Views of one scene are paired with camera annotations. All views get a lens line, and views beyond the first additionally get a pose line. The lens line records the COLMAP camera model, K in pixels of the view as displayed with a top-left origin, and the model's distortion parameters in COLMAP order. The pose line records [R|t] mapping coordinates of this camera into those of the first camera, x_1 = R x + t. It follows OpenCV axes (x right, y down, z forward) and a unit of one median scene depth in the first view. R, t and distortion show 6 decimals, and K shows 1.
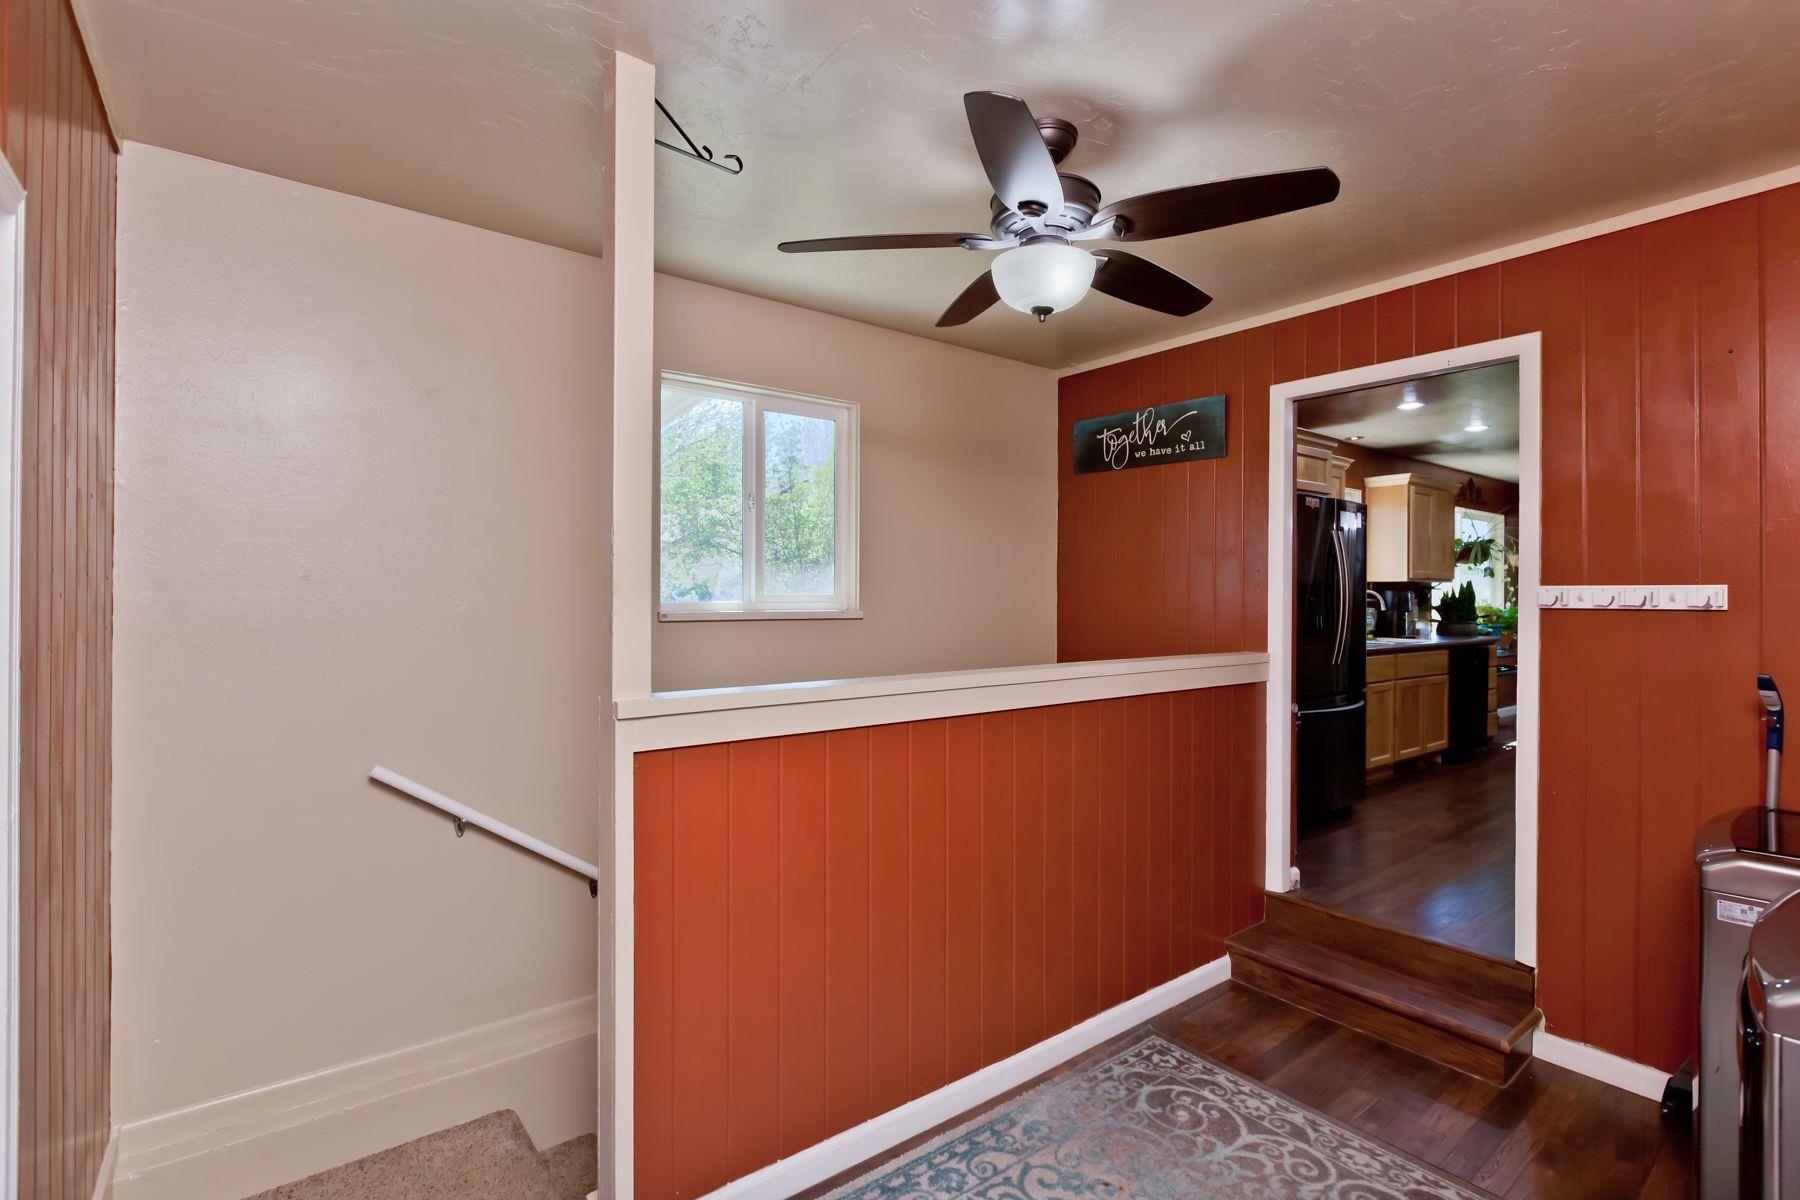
lens RADIAL K [[816.7, 0, 896.0], [0, 816.7, 602.2], [0, 0, 1]] dist [-0.020904, -0.000019]
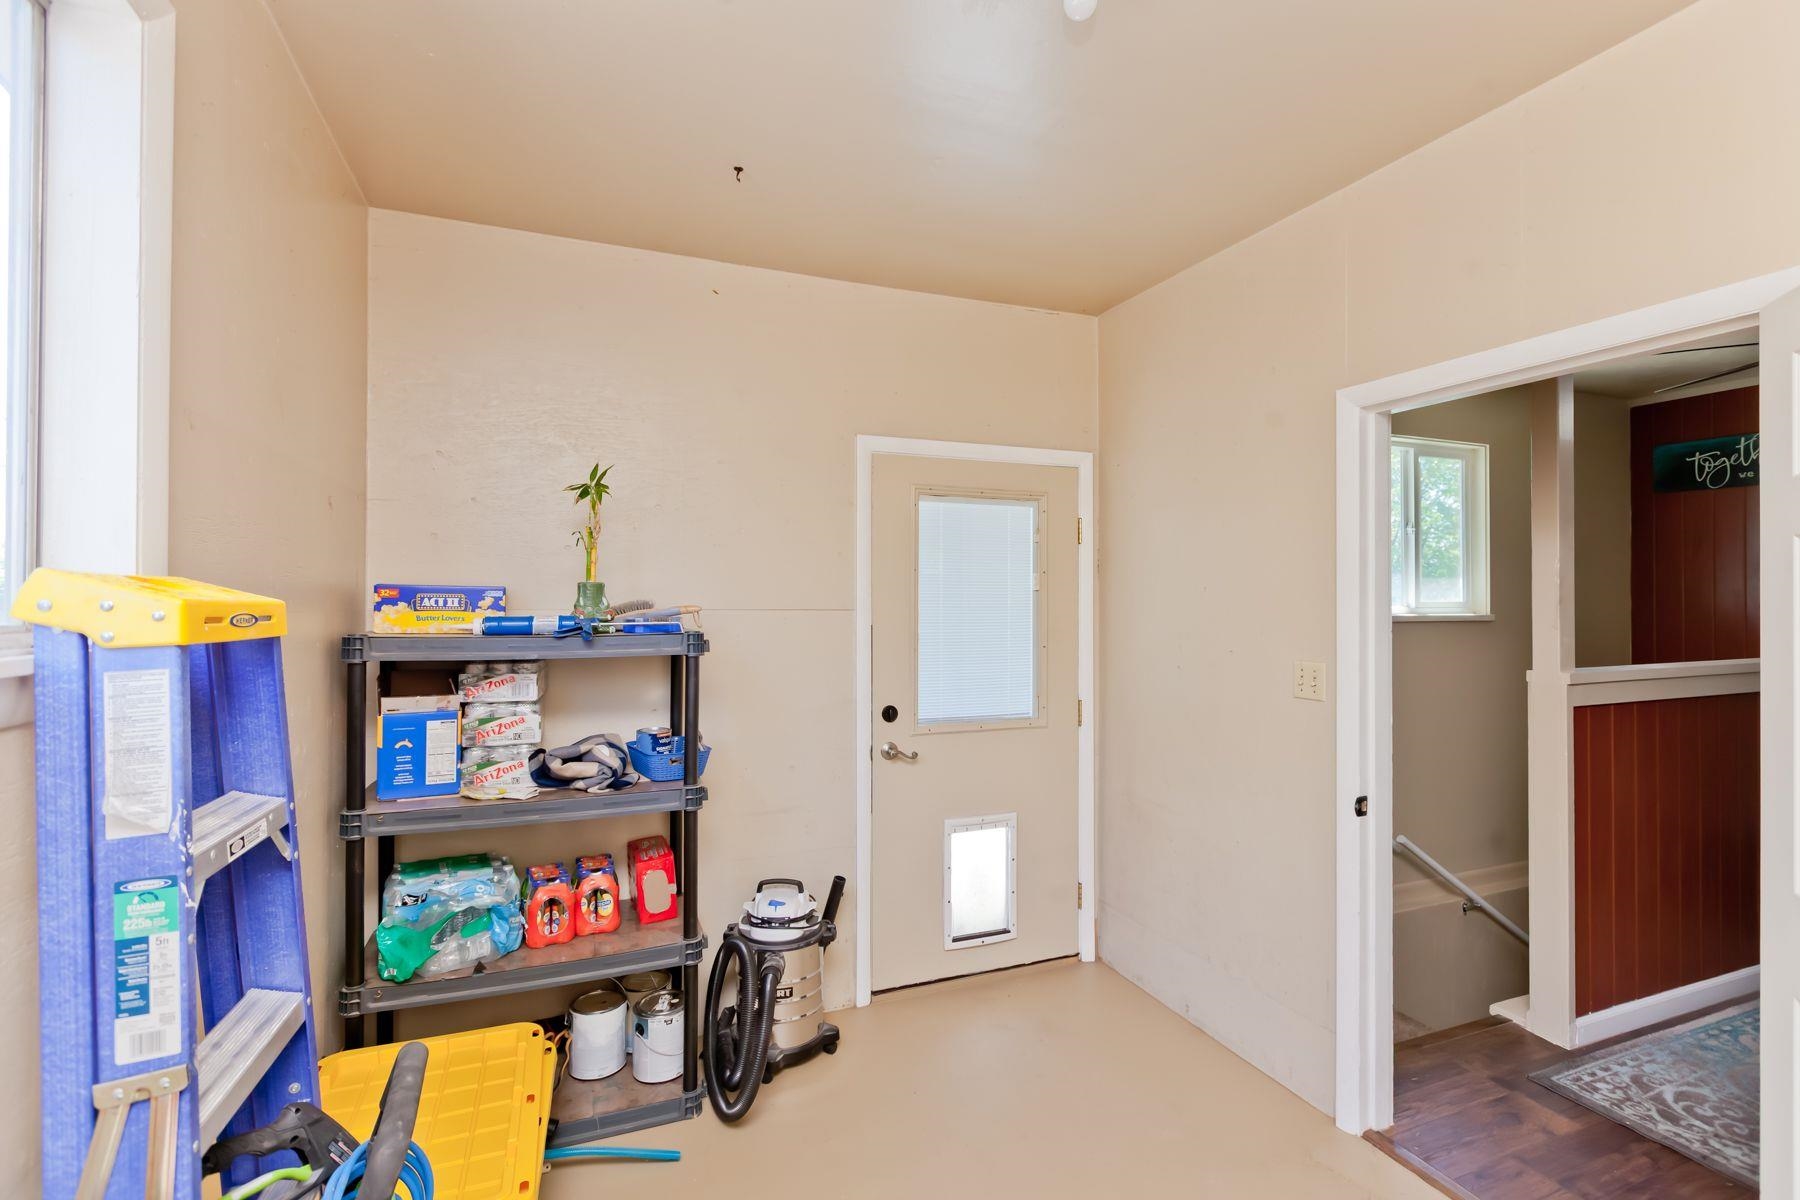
lens RADIAL K [[816.7, 0, 905.8], [0, 816.7, 595.3], [0, 0, 1]] dist [-0.020904, -0.000019]
pose [[0.958207, -0.002131, -0.286066, -0.477012], [-0.001883, 0.999904, -0.013755, -0.000992], [0.286068, 0.013719, 0.958111, -0.356347]]
